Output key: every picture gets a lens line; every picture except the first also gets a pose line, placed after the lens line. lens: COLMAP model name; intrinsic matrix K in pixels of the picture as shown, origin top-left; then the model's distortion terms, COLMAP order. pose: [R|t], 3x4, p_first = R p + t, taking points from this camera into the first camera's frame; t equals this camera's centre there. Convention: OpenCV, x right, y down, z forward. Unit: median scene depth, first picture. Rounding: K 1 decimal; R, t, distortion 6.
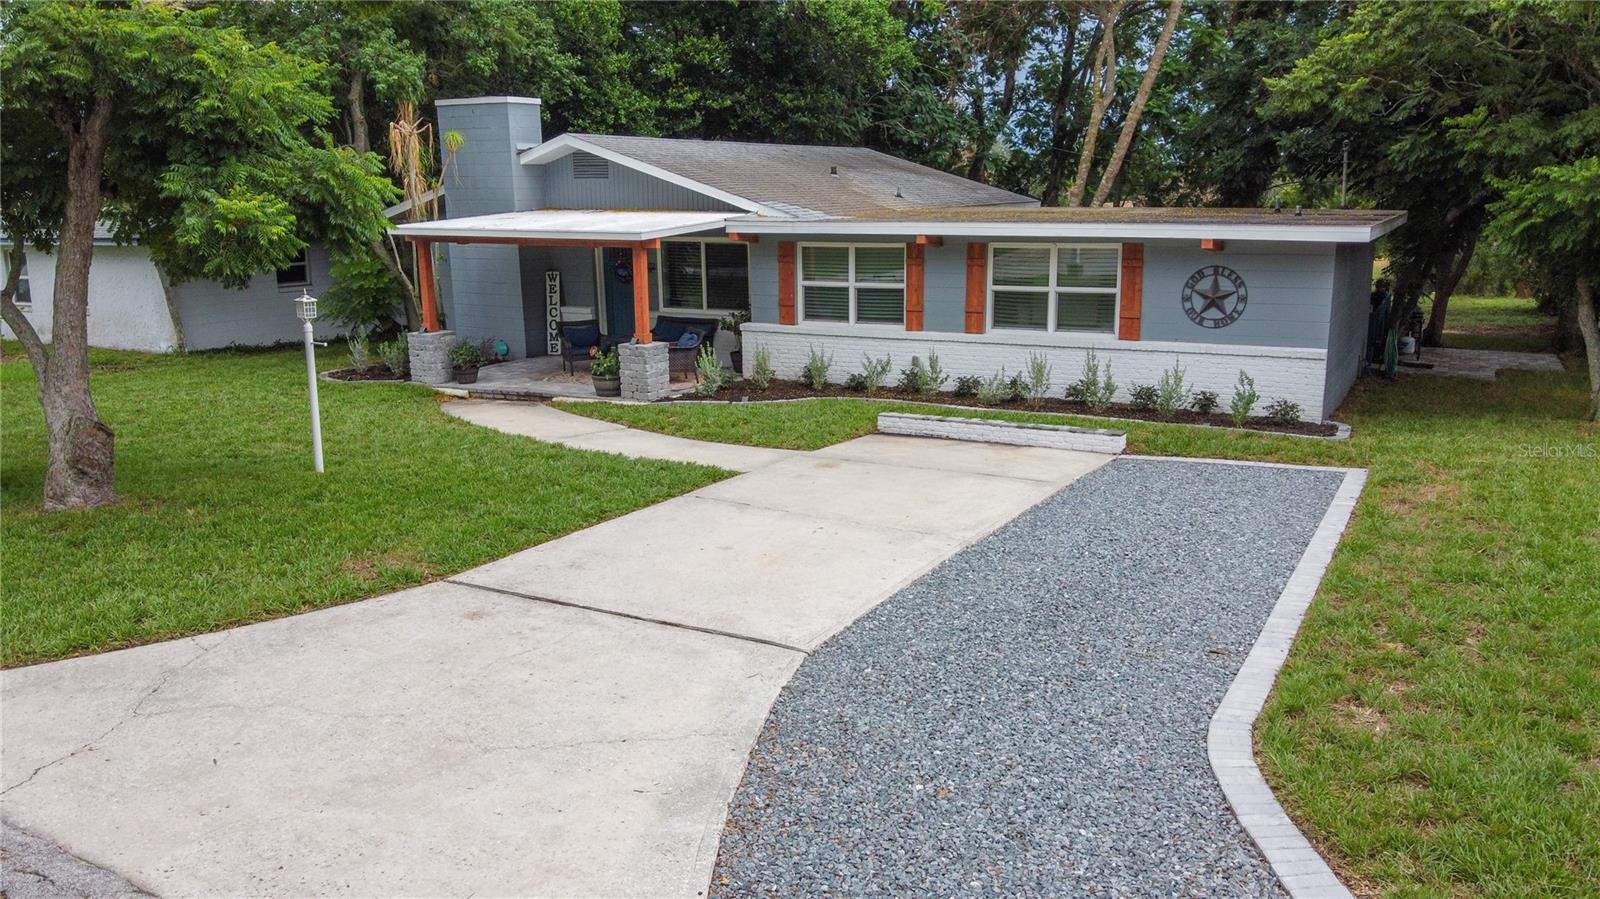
lens RADIAL K [[1182.4, 0, 788.5], [0, 1182.4, 428.9], [0, 0, 1]] dist [0.173158, -0.295921]
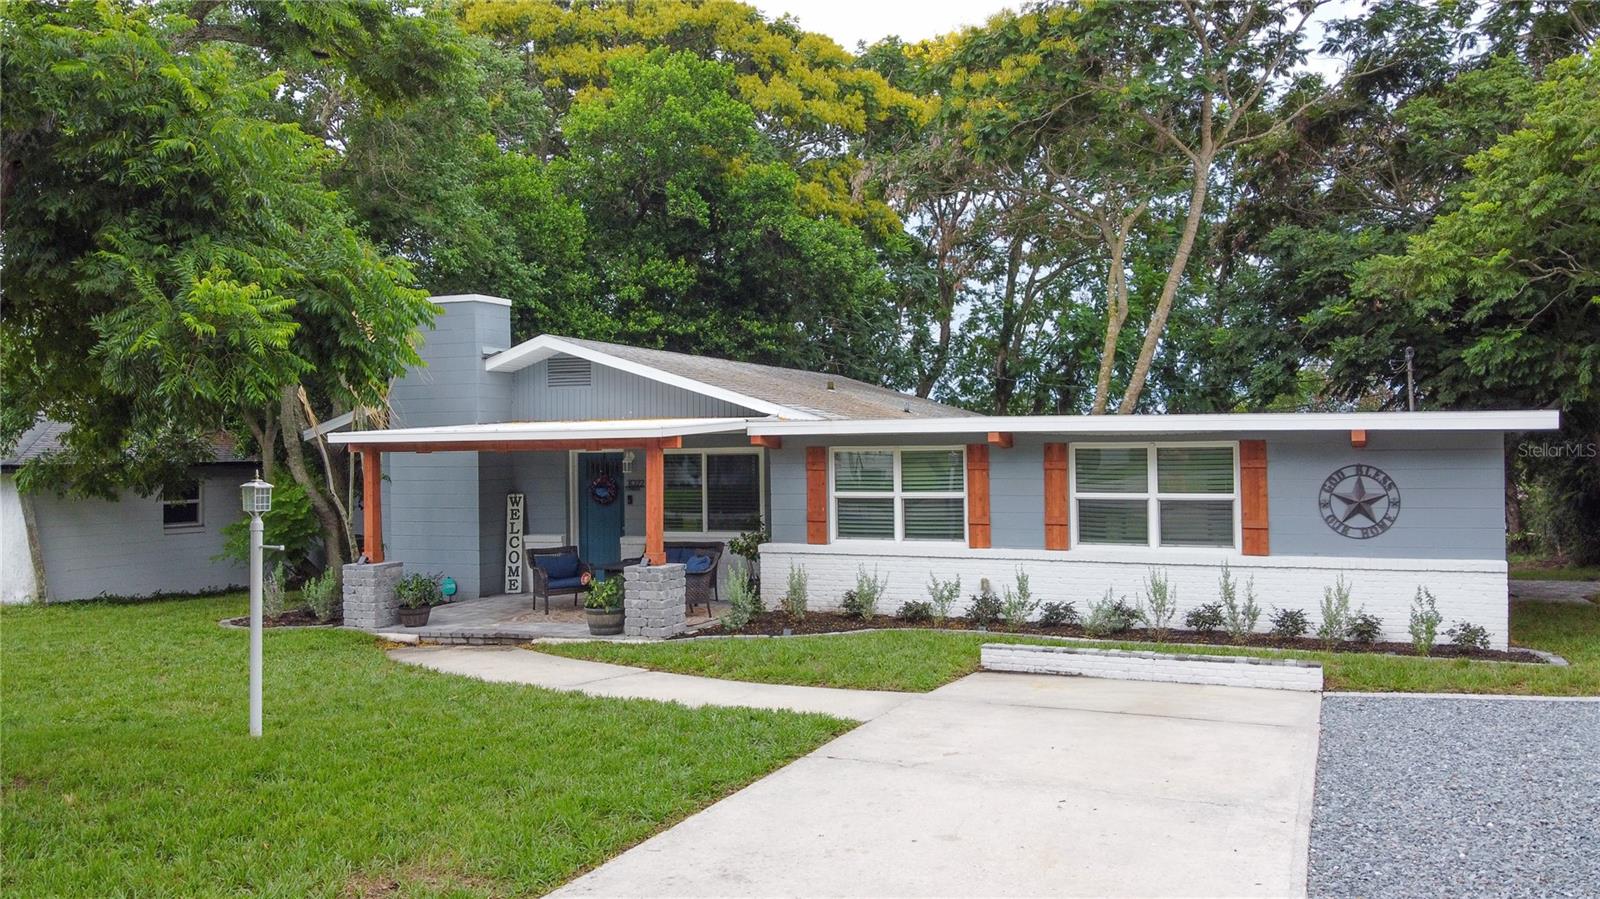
lens RADIAL K [[1182.4, 0, 788.5], [0, 1182.4, 428.9], [0, 0, 1]] dist [0.173158, -0.295921]
pose [[0.995242, 0.000870, 0.097432, -0.109656], [0.020644, 0.975378, -0.219573, 0.015794], [-0.095224, 0.220540, 0.970719, 0.189525]]
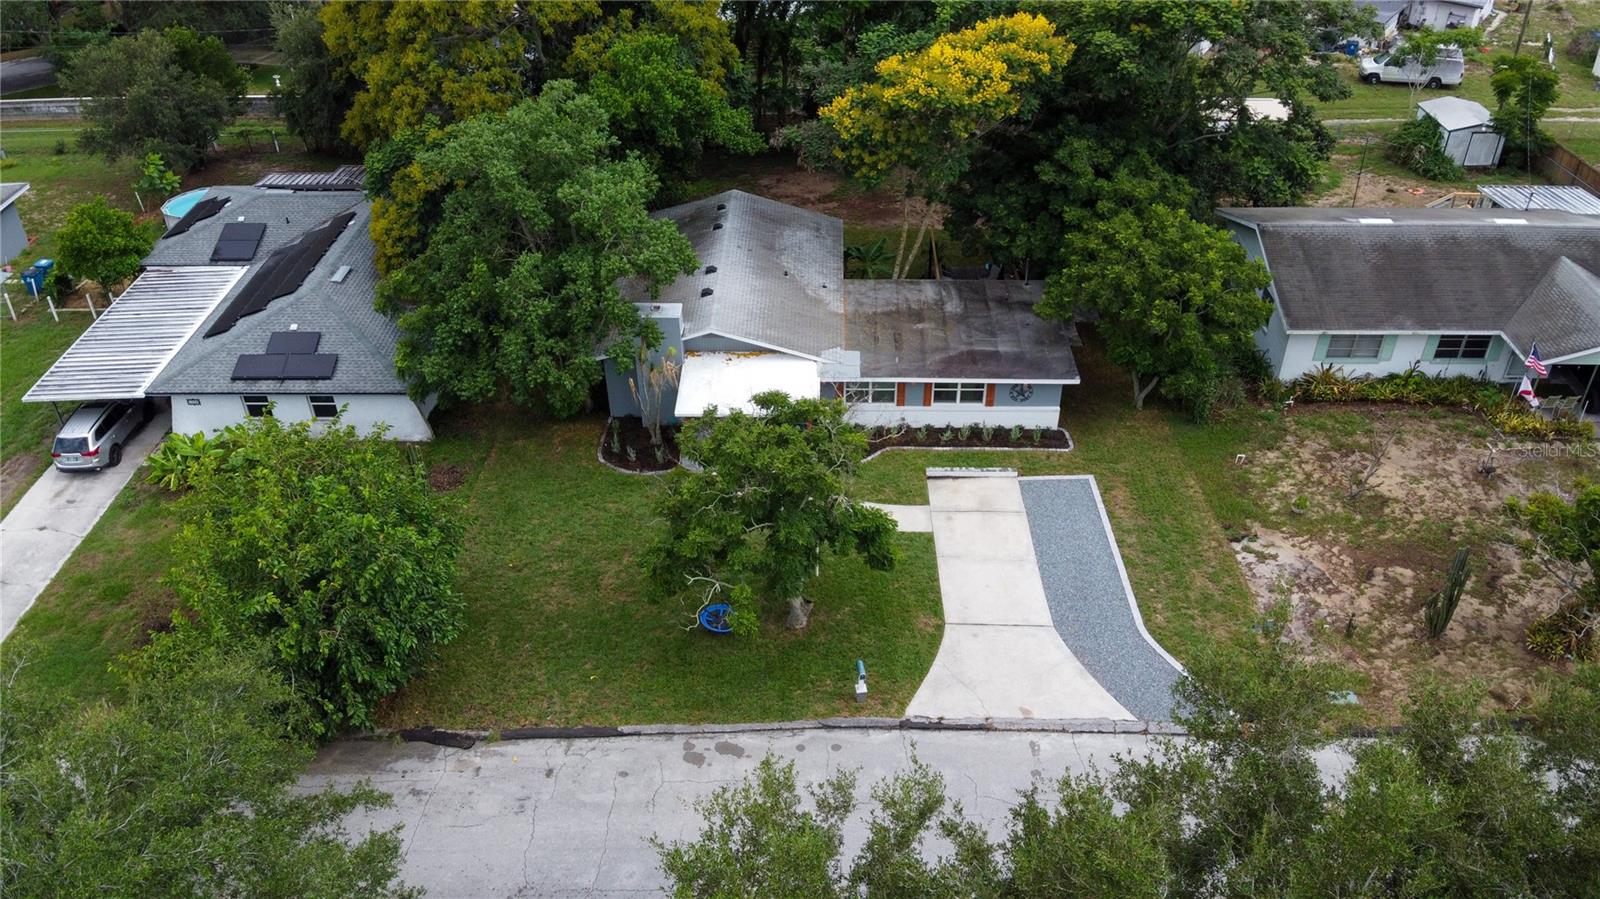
lens RADIAL K [[1182.4, 0, 788.5], [0, 1182.4, 428.9], [0, 0, 1]] dist [0.173158, -0.295921]
pose [[0.891310, -0.260481, 0.371101, -1.001140], [0.104758, 0.914663, 0.390405, -1.007167], [-0.441125, -0.309096, 0.842536, -0.928362]]
